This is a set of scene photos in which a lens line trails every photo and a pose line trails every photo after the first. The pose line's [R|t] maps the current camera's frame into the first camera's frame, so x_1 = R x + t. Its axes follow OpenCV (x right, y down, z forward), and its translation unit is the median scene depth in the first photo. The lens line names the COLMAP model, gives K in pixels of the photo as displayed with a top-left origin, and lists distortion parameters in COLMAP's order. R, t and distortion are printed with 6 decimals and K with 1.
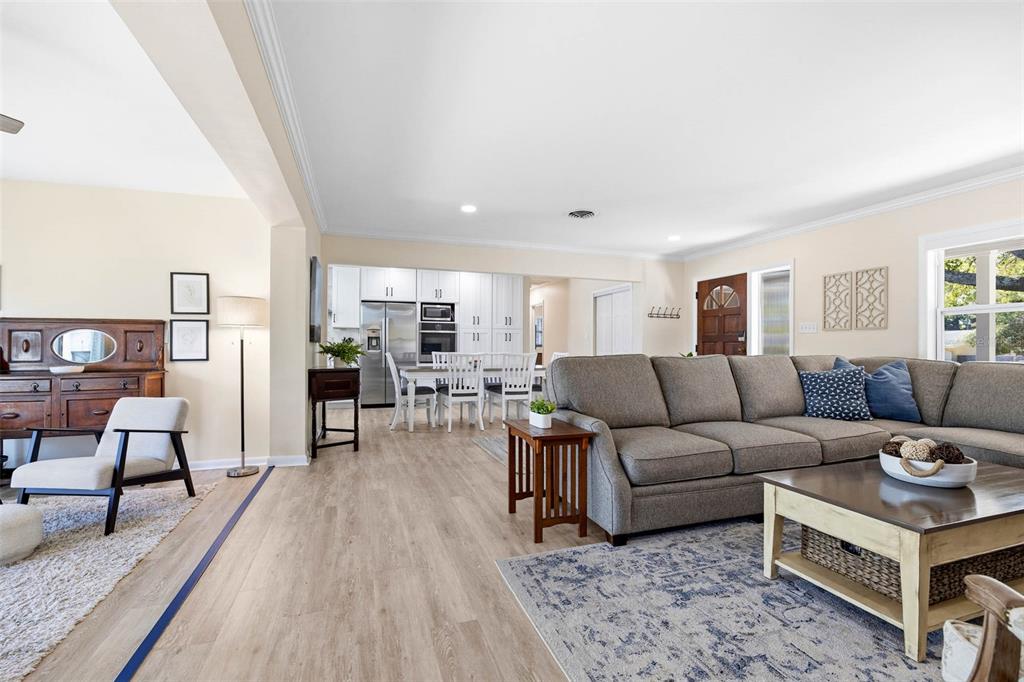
lens RADIAL K [[443.6, 0, 520.4], [0, 443.6, 349.1], [0, 0, 1]] dist [-0.000664, 0.000047]
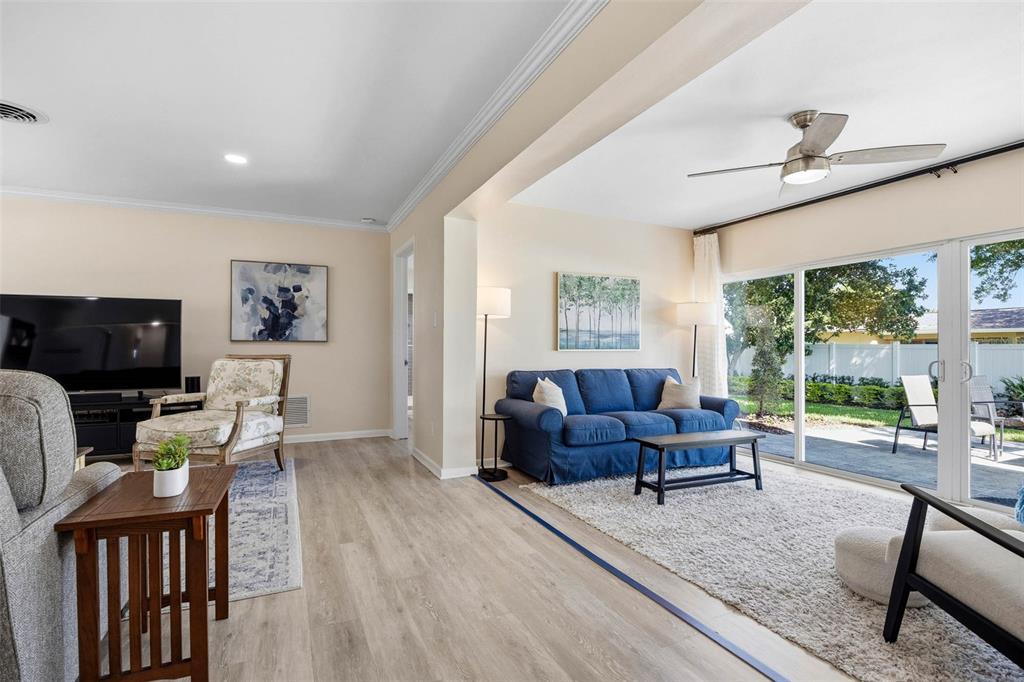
lens RADIAL K [[469.4, 0, 511.6], [0, 469.4, 344.0], [0, 0, 1]] dist [-0.018366, 0.000141]
pose [[-0.995529, -0.005242, -0.094315, -0.116649], [-0.005065, 0.999985, -0.002116, -0.002766], [0.094324, -0.001628, -0.995540, 0.594831]]
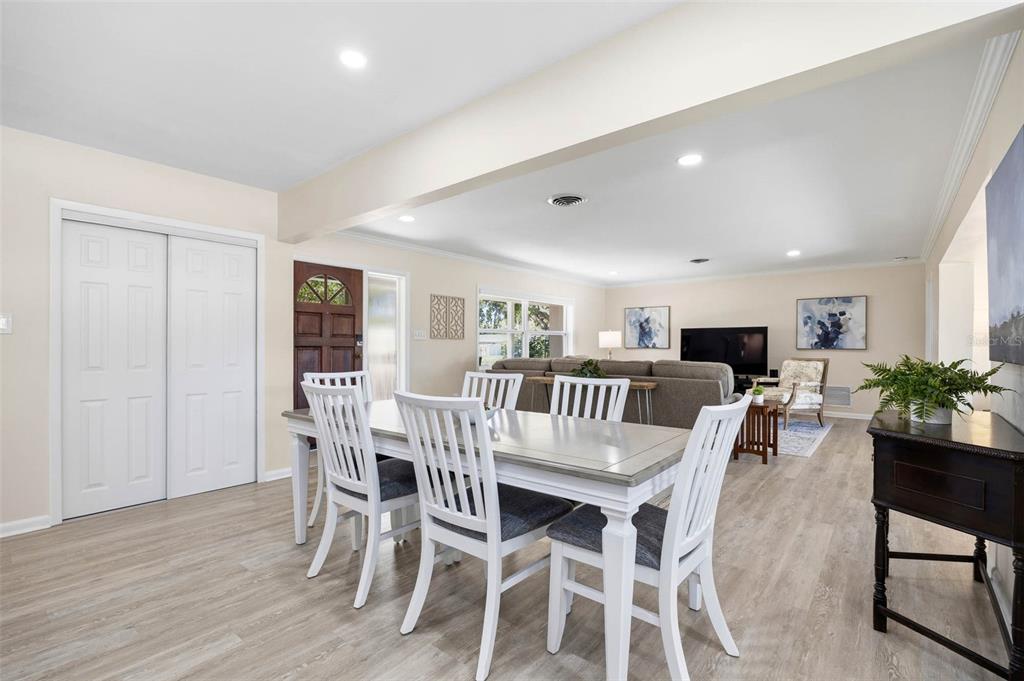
lens RADIAL K [[443.6, 0, 520.4], [0, 443.6, 348.6], [0, 0, 1]] dist [-0.000664, 0.000047]
pose [[-0.499305, -0.010787, 0.866359, -0.366698], [-0.001080, 0.999929, 0.011828, -0.019744], [-0.866425, 0.004970, -0.499282, 0.988008]]
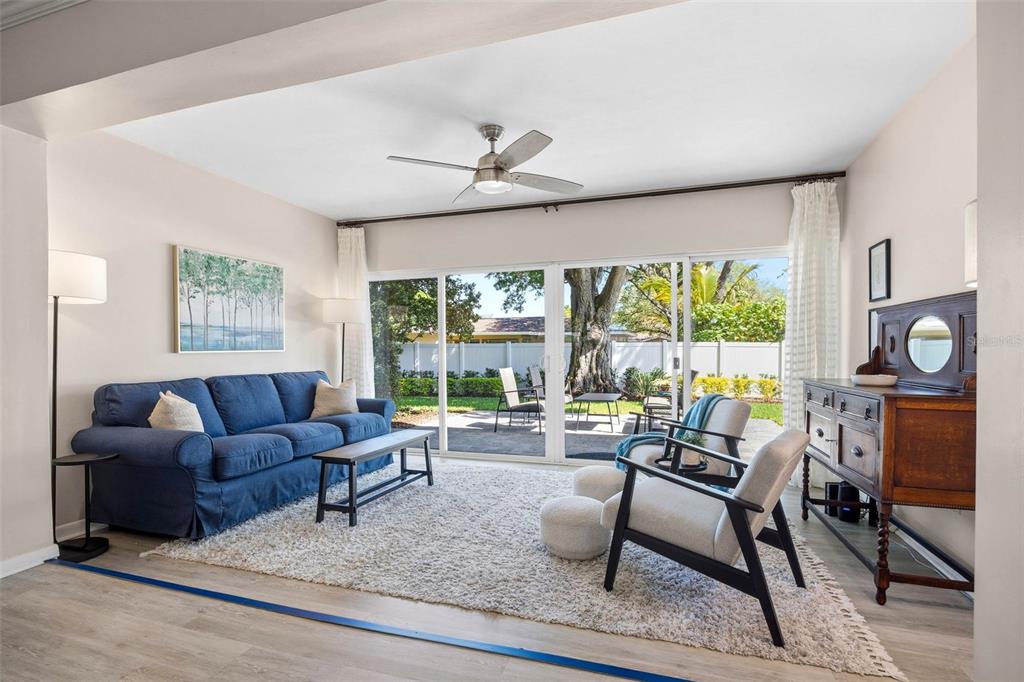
lens RADIAL K [[481.9, 0, 503.7], [0, 481.9, 350.4], [0, 0, 1]] dist [-0.012502, 0.000385]
pose [[-0.618770, 0.008410, -0.785527, -0.060802], [0.001730, 0.999955, 0.009343, -0.001570], [0.785570, 0.004422, -0.618757, 0.505250]]
